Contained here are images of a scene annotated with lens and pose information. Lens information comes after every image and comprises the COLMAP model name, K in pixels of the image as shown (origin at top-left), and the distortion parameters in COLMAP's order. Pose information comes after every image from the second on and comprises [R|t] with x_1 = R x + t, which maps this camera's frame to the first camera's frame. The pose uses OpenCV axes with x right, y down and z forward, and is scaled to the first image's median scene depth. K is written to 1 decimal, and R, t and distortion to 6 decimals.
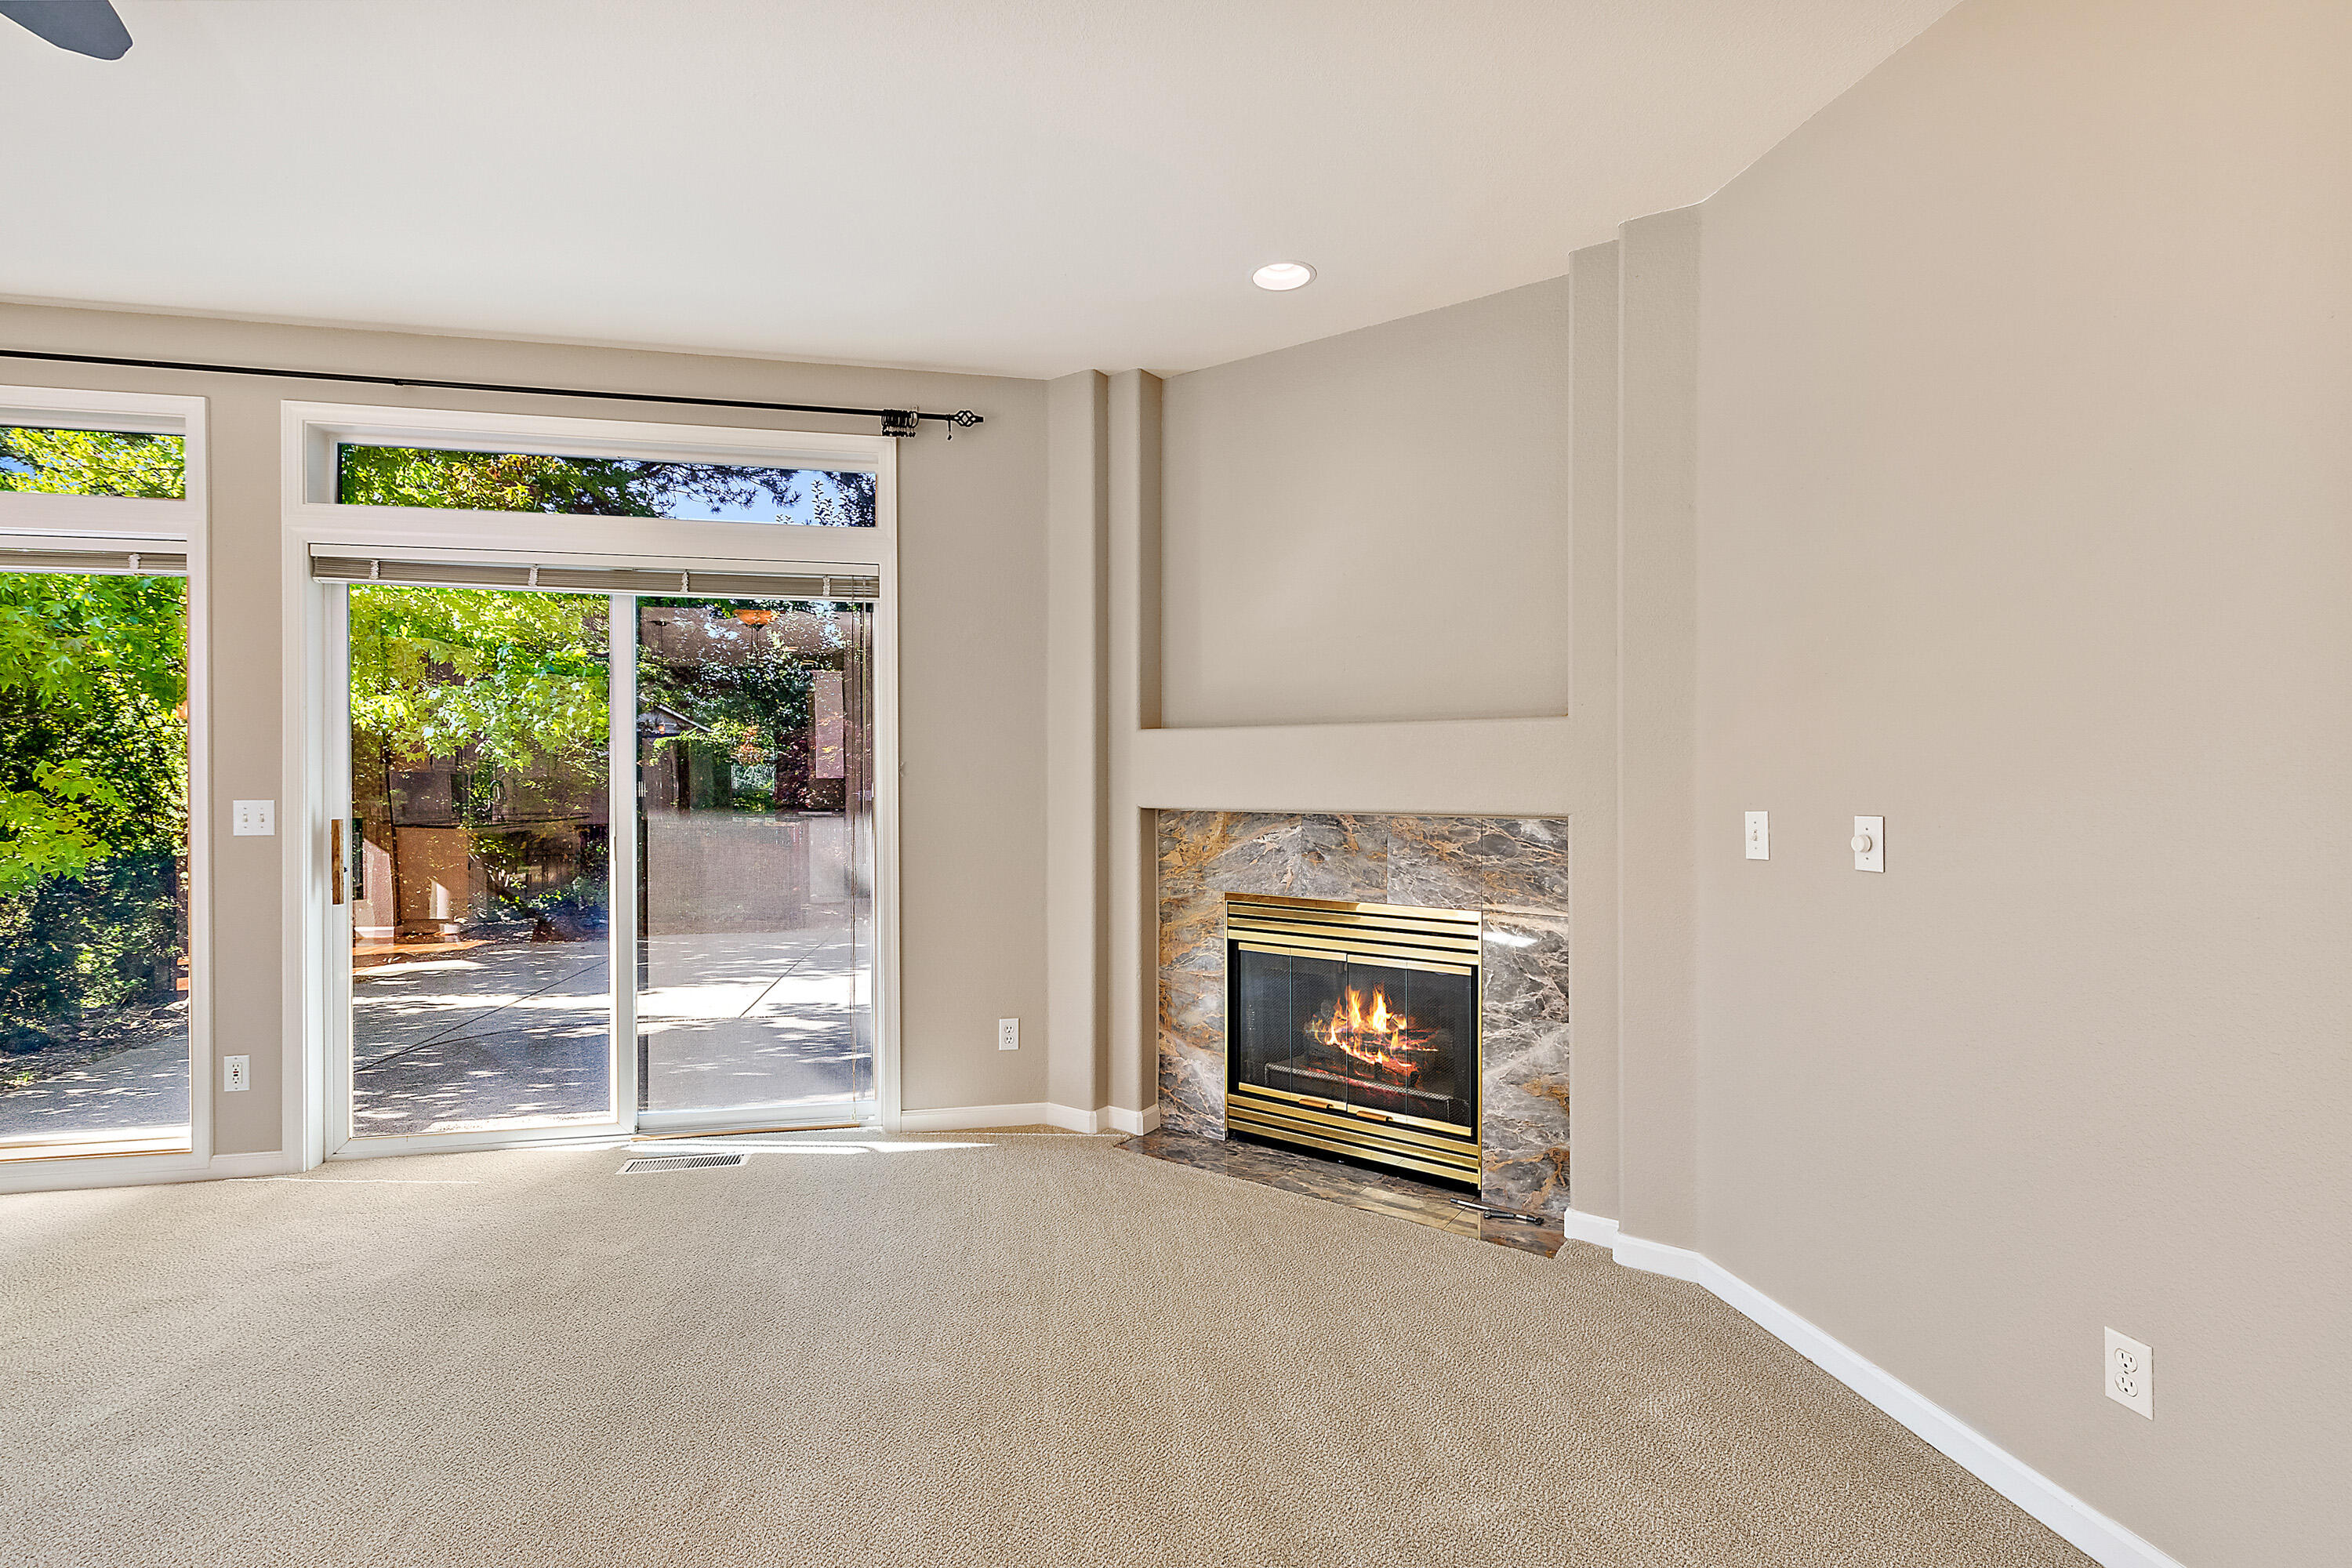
lens RADIAL K [[1071.6, 0, 1193.3], [0, 1071.6, 781.5], [0, 0, 1]] dist [0.003641, -0.000503]
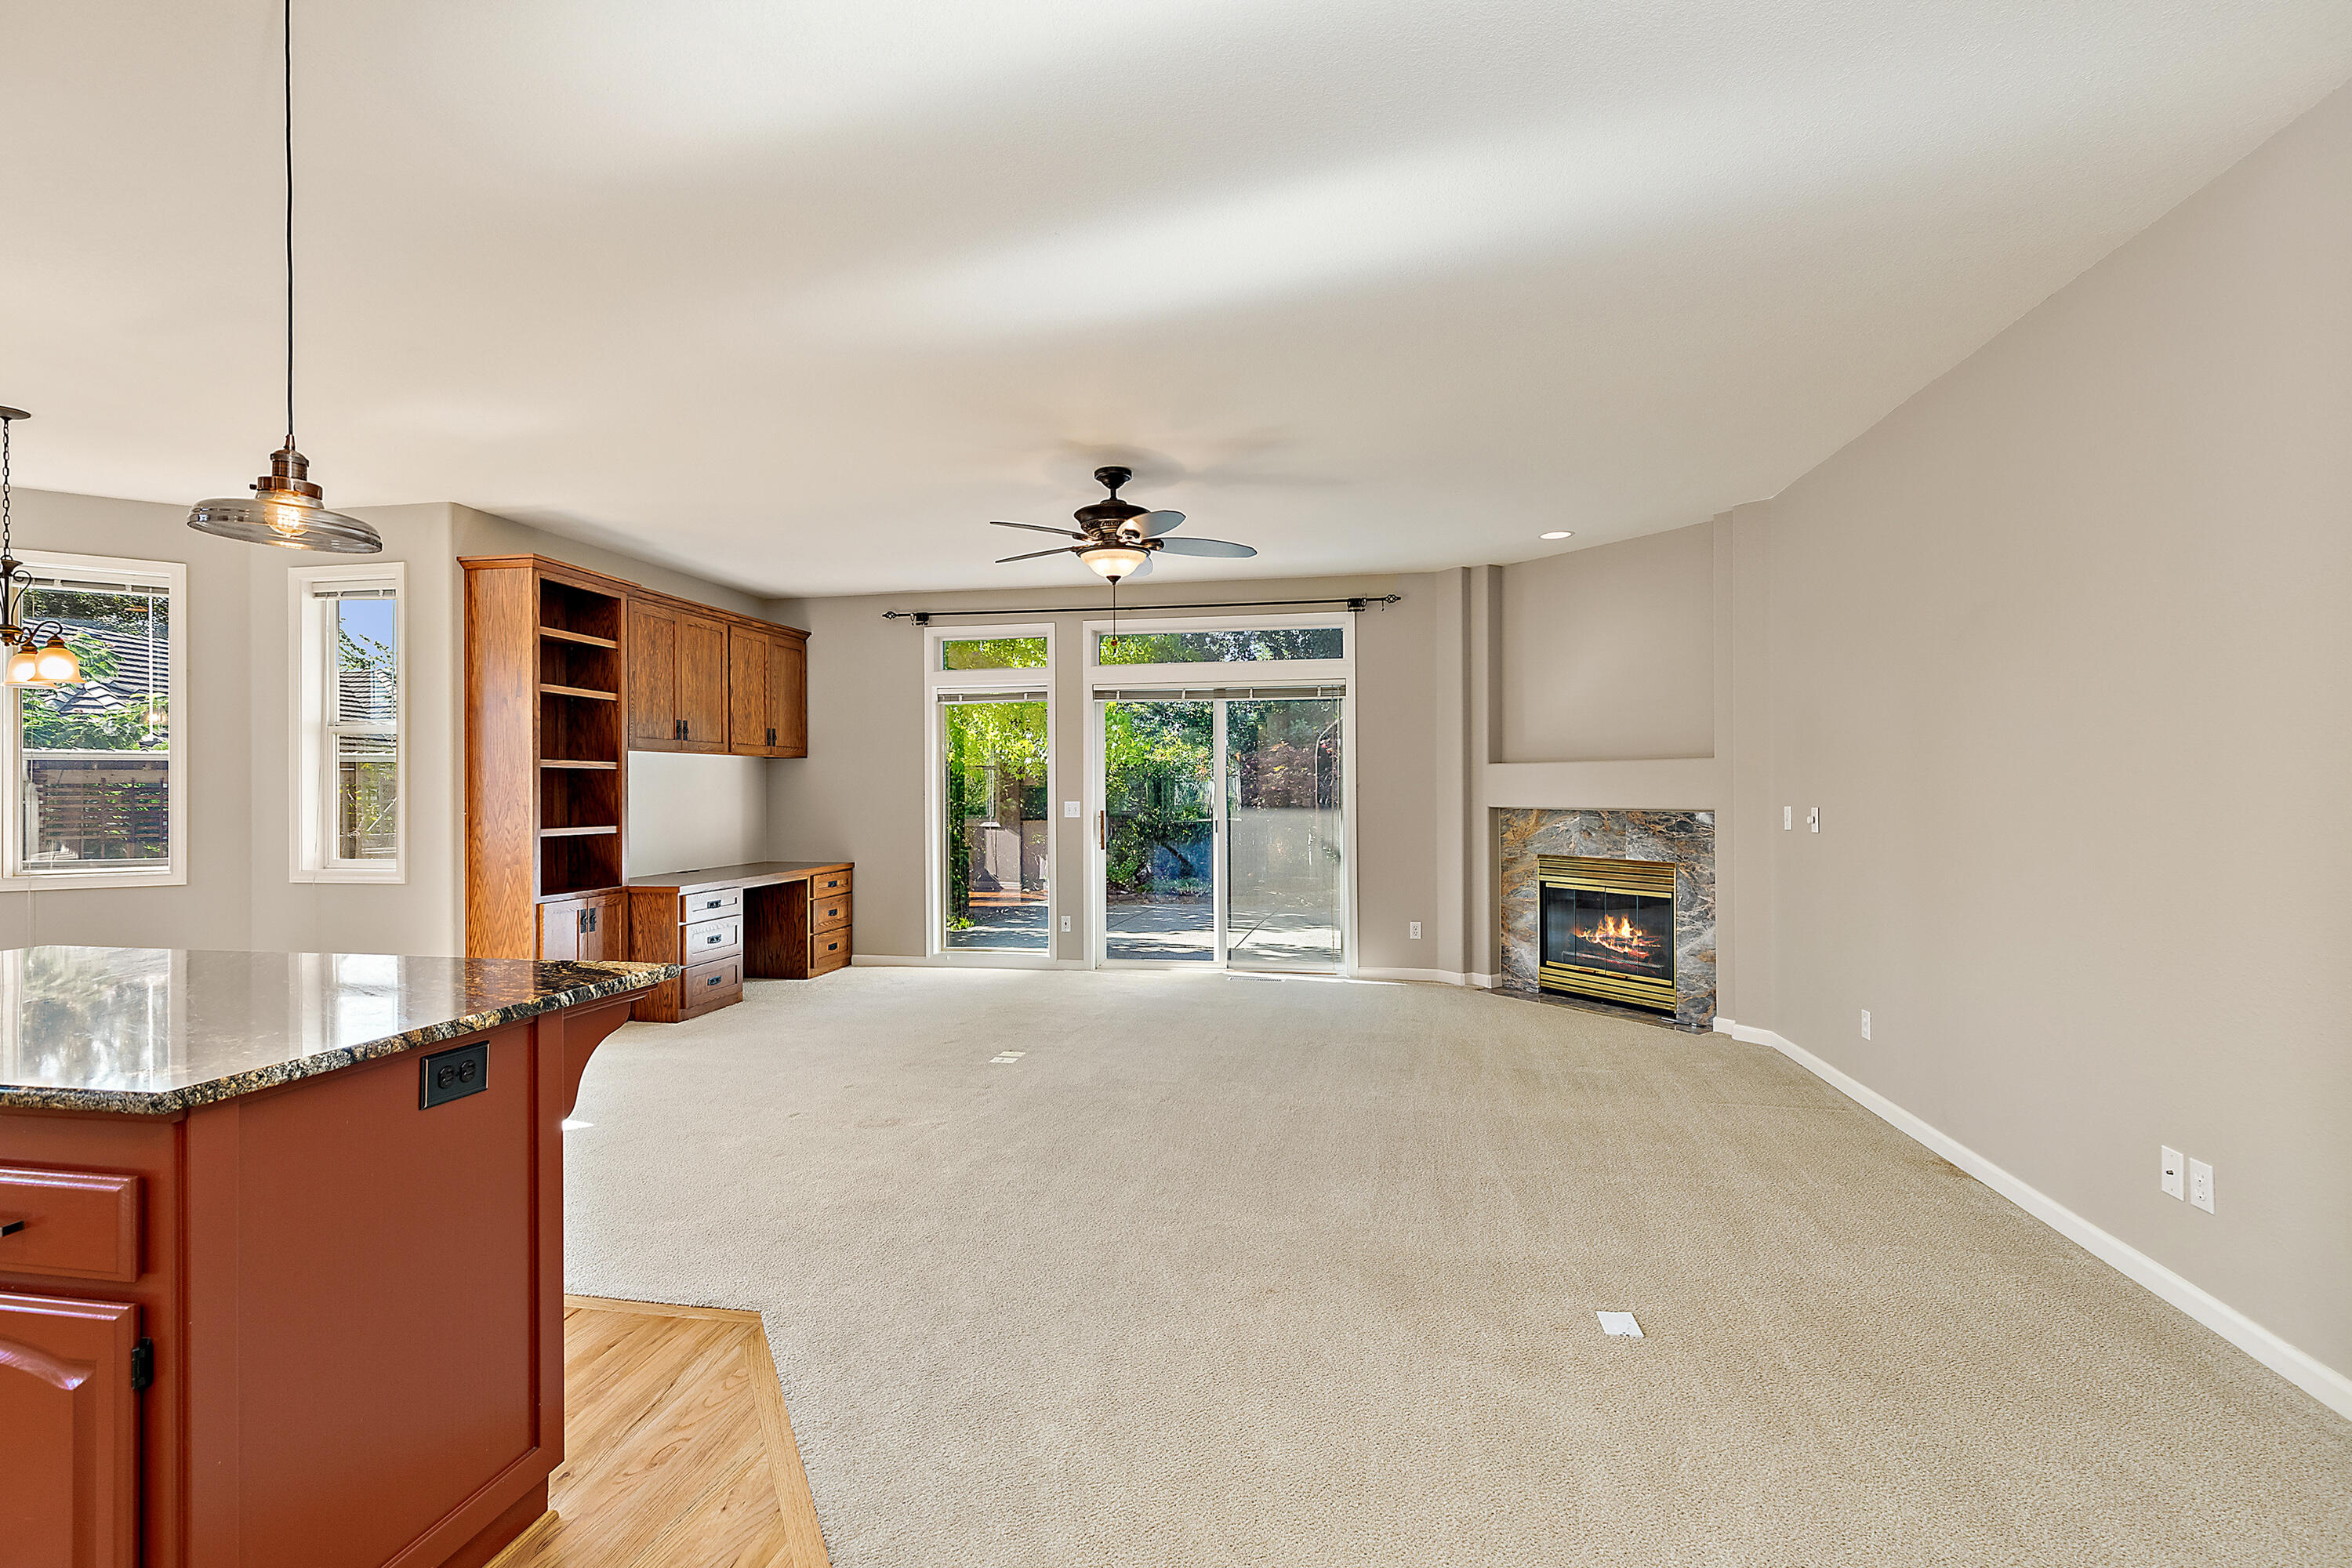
lens RADIAL K [[1071.6, 0, 1175.8], [0, 1071.6, 786.2], [0, 0, 1]] dist [0.003641, -0.000503]
pose [[0.926795, -0.004097, -0.375546, 0.145380], [0.001871, 0.999978, -0.006293, -0.000144], [0.375563, 0.005130, 0.926782, -0.908982]]
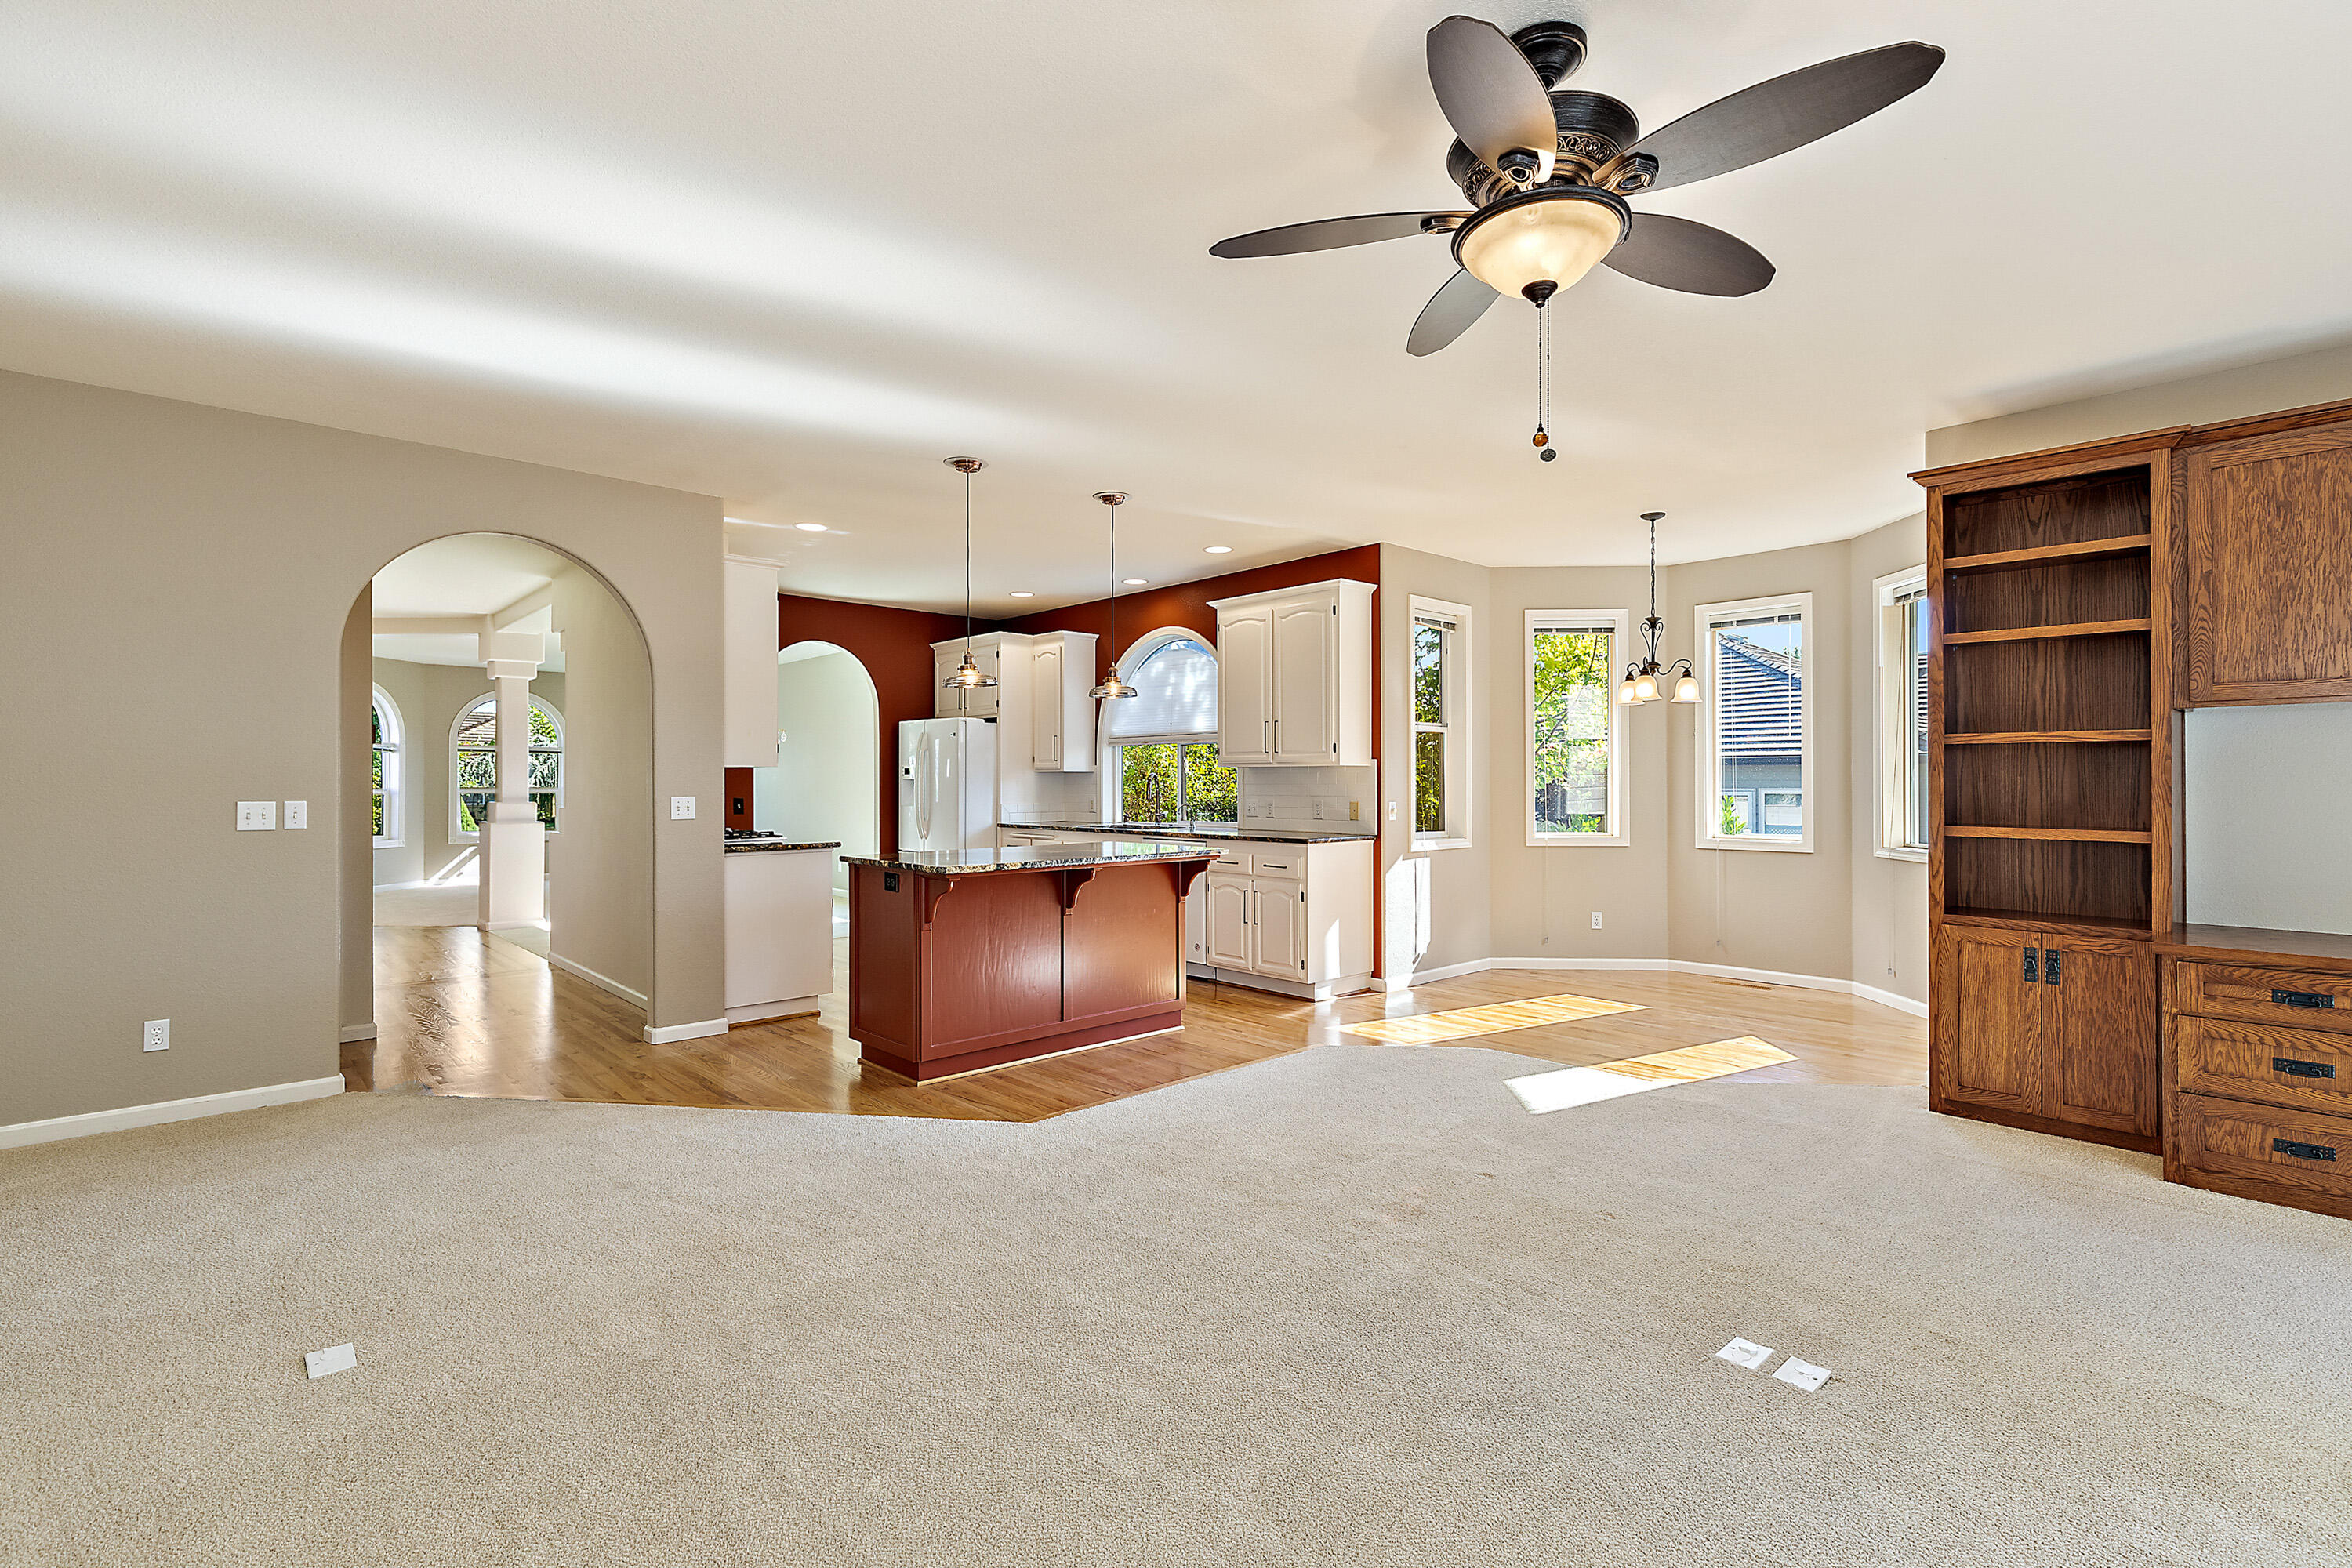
lens RADIAL K [[1071.6, 0, 1173.9], [0, 1071.6, 775.9], [0, 0, 1]] dist [0.003641, -0.000503]
pose [[-0.857462, -0.000363, -0.514548, 0.048600], [-0.000382, 1.000000, -0.000069, -0.004060], [0.514548, 0.000137, -0.857462, 0.660923]]
